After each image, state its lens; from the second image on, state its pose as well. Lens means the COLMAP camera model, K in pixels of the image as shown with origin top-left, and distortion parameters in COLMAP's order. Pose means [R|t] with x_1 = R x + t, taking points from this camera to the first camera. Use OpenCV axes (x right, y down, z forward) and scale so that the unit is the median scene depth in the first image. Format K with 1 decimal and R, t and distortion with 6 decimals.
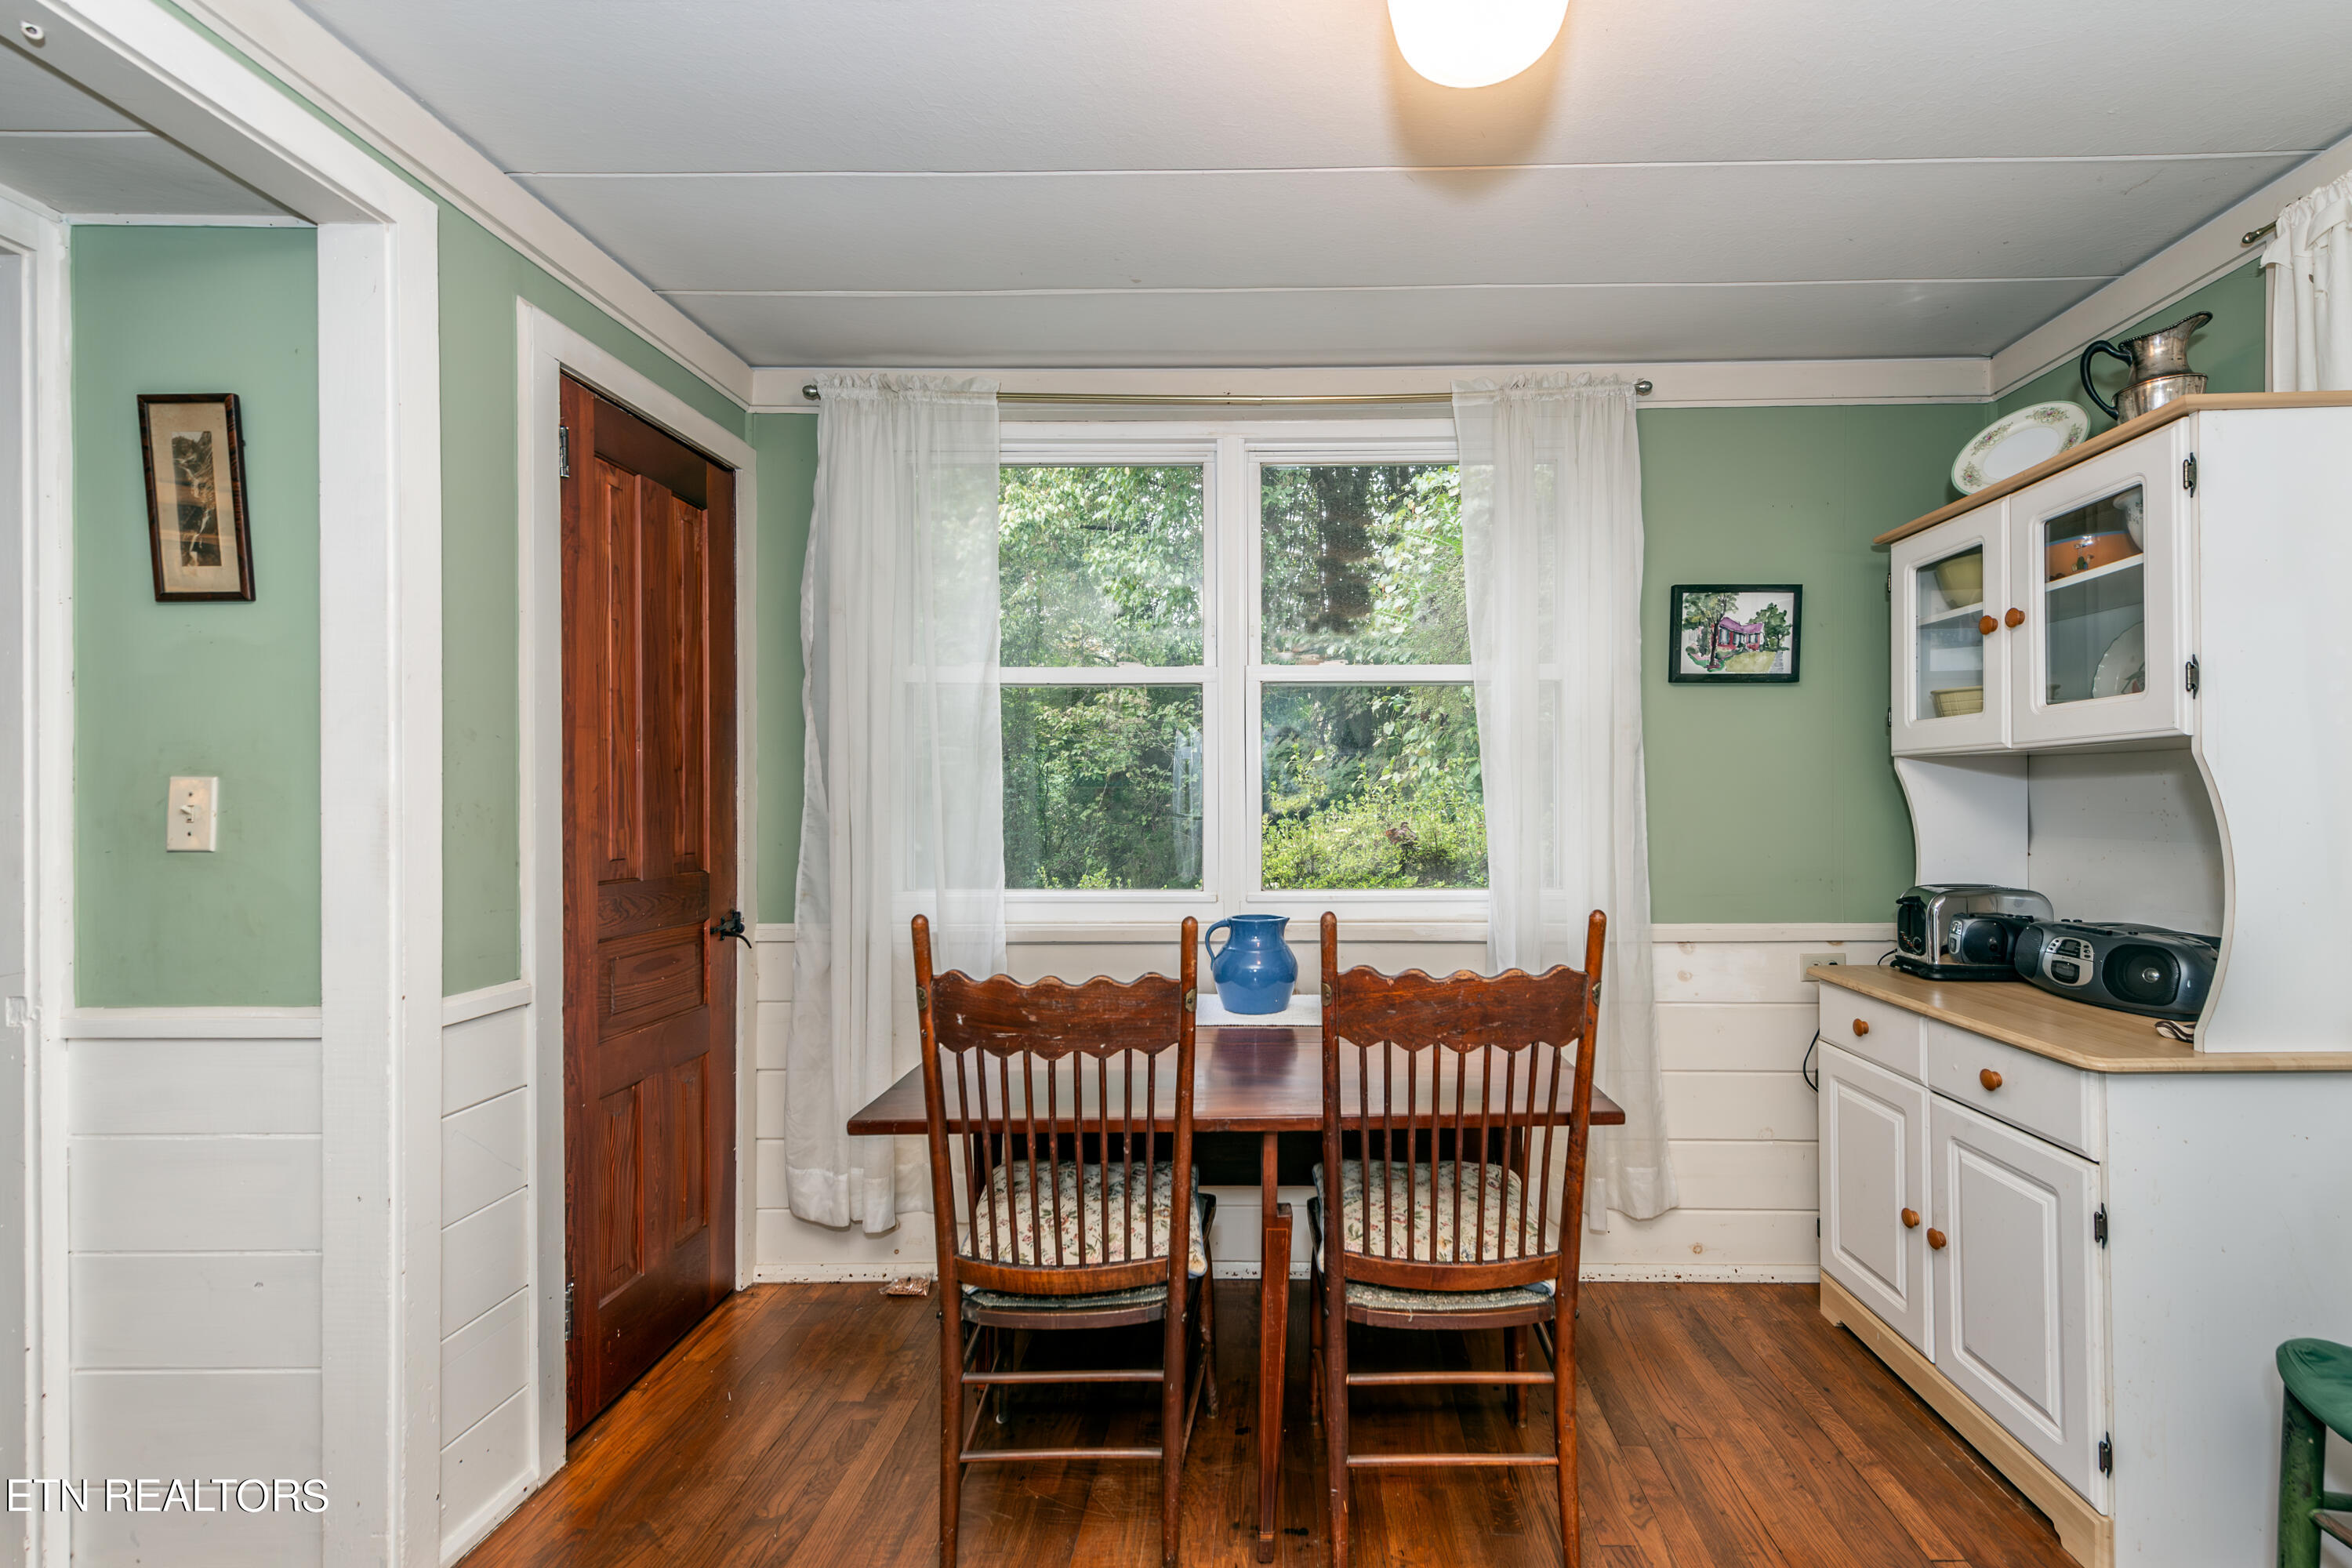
lens RADIAL K [[965.5, 0, 1281.5], [0, 965.5, 770.0], [0, 0, 1]] dist [0.000758, -0.000098]
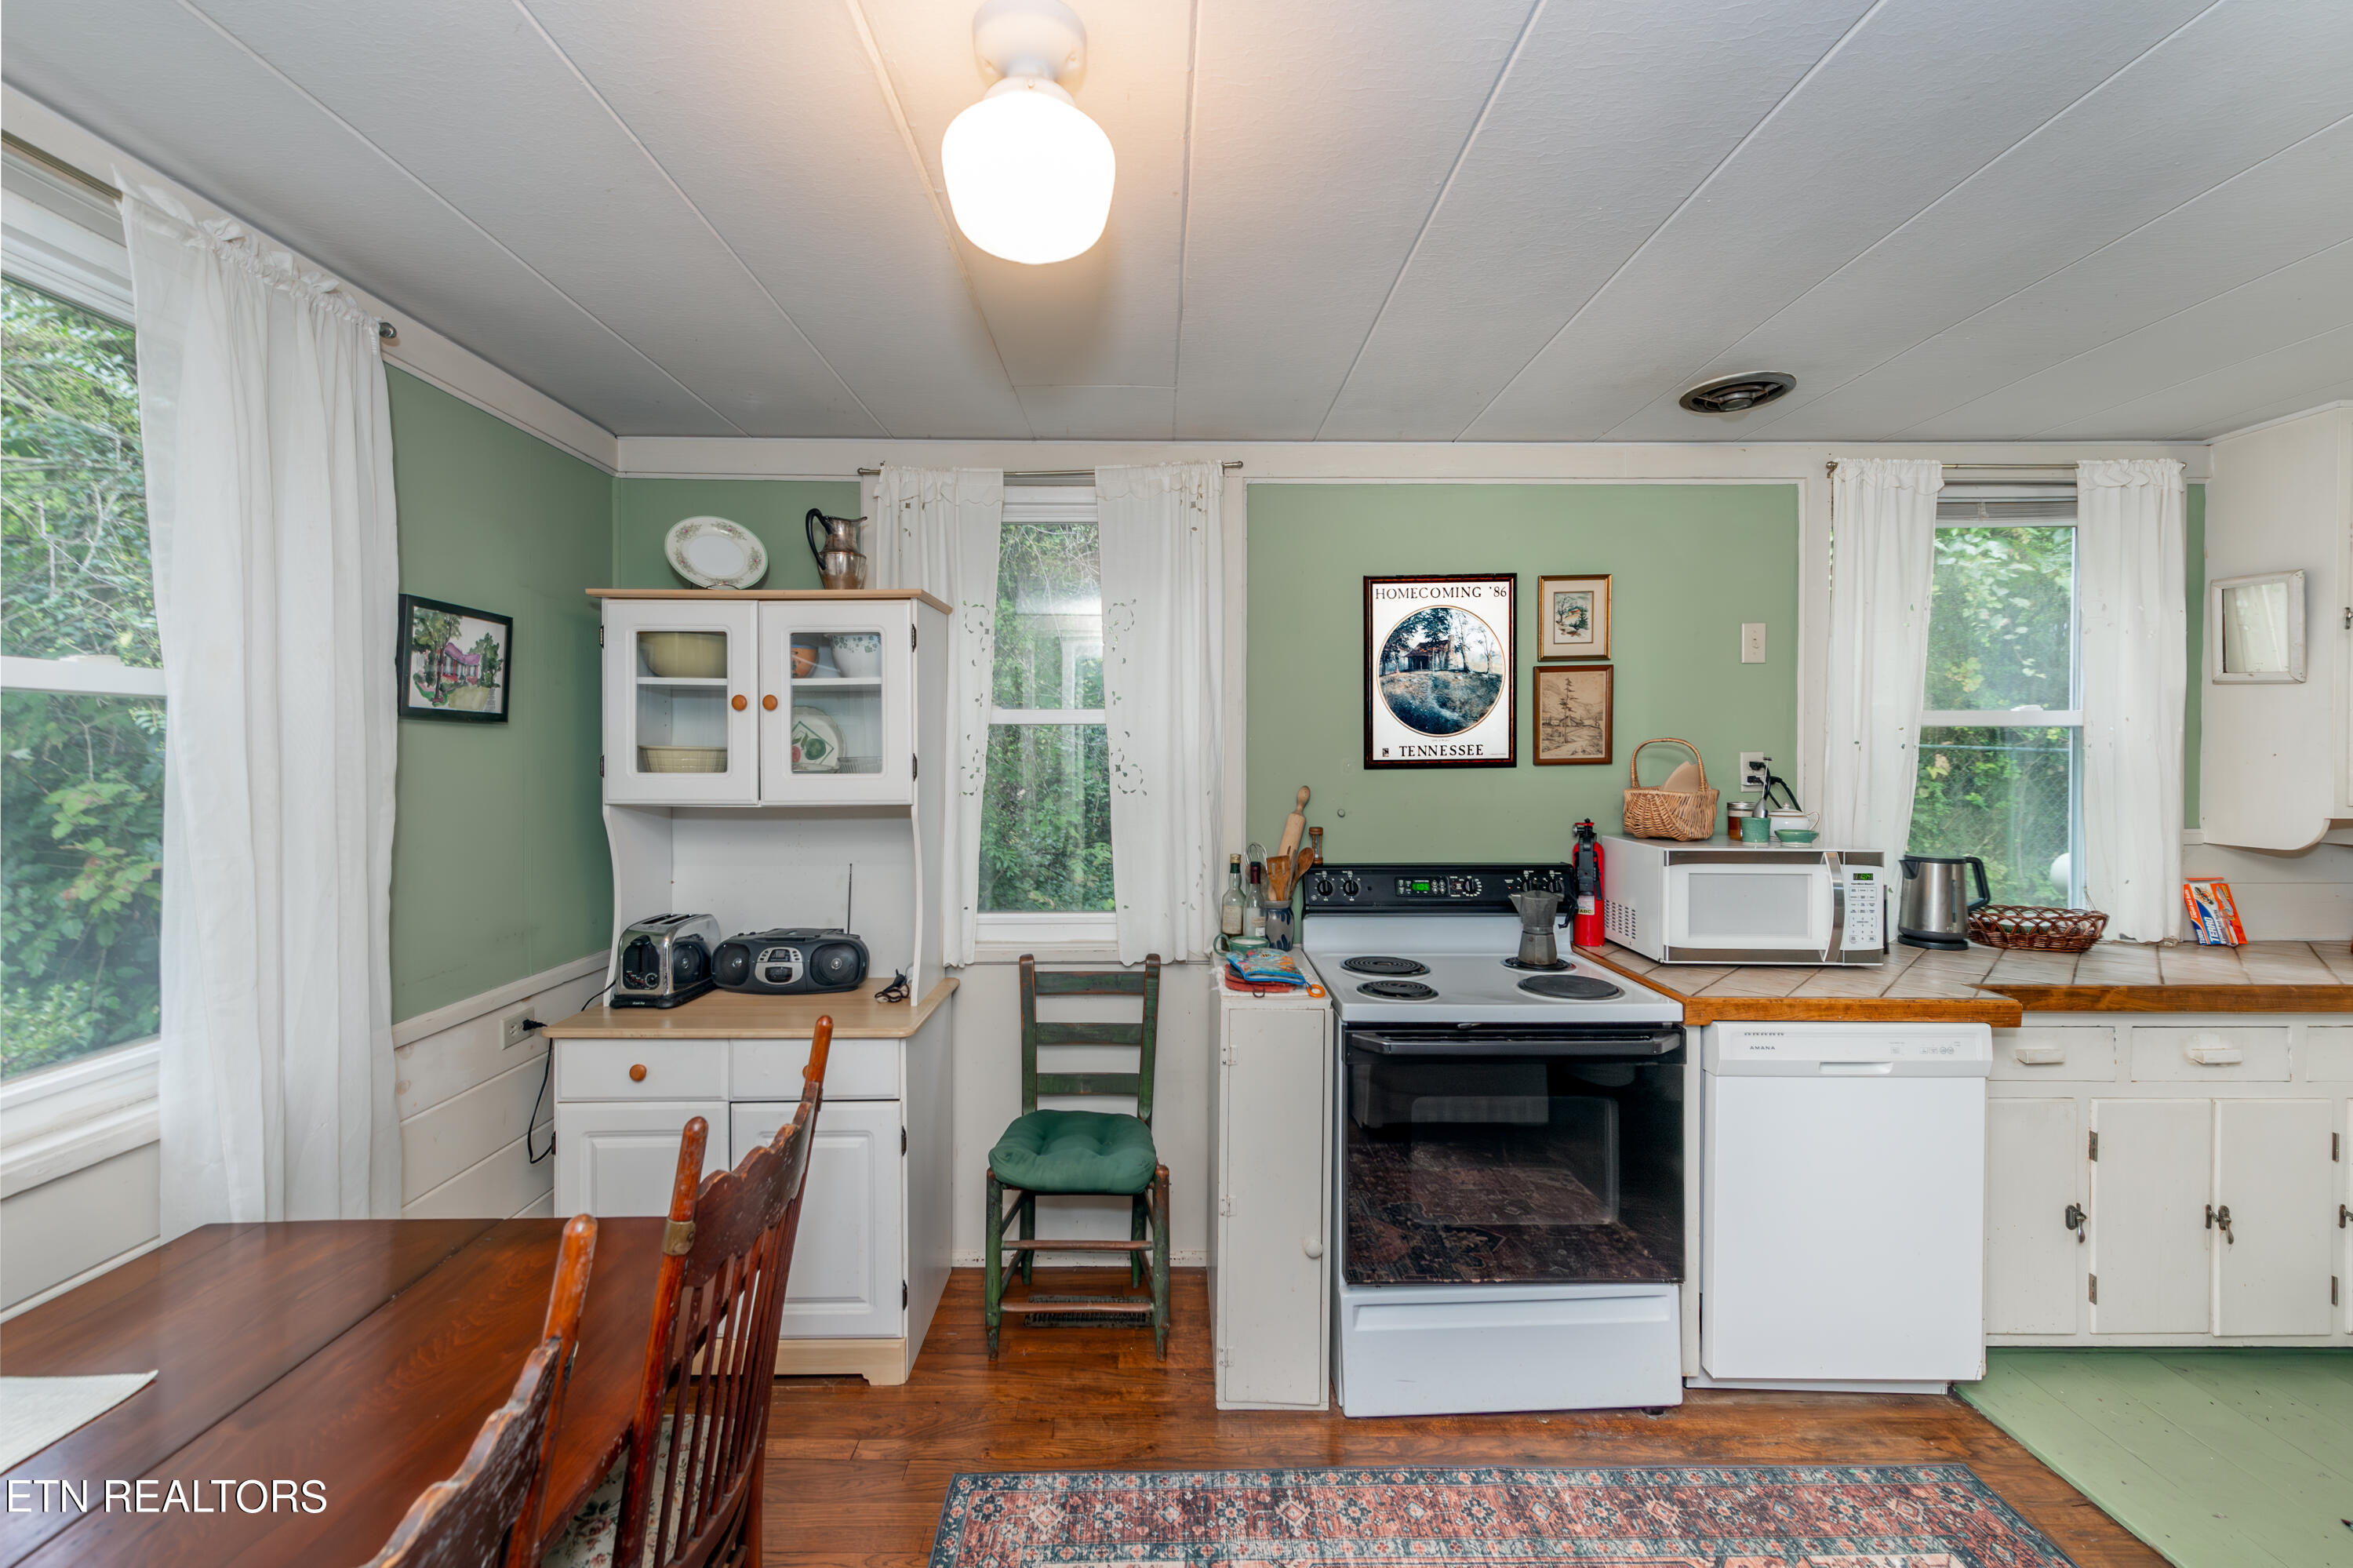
lens RADIAL K [[959.5, 0, 1173.9], [0, 959.5, 727.2], [0, 0, 1]] dist [0.000159, -0.000122]
pose [[-0.023338, 0.035389, 0.999101, -0.393815], [-0.031093, 0.998864, -0.036107, -0.073689], [-0.999244, -0.031908, -0.022211, 0.383331]]
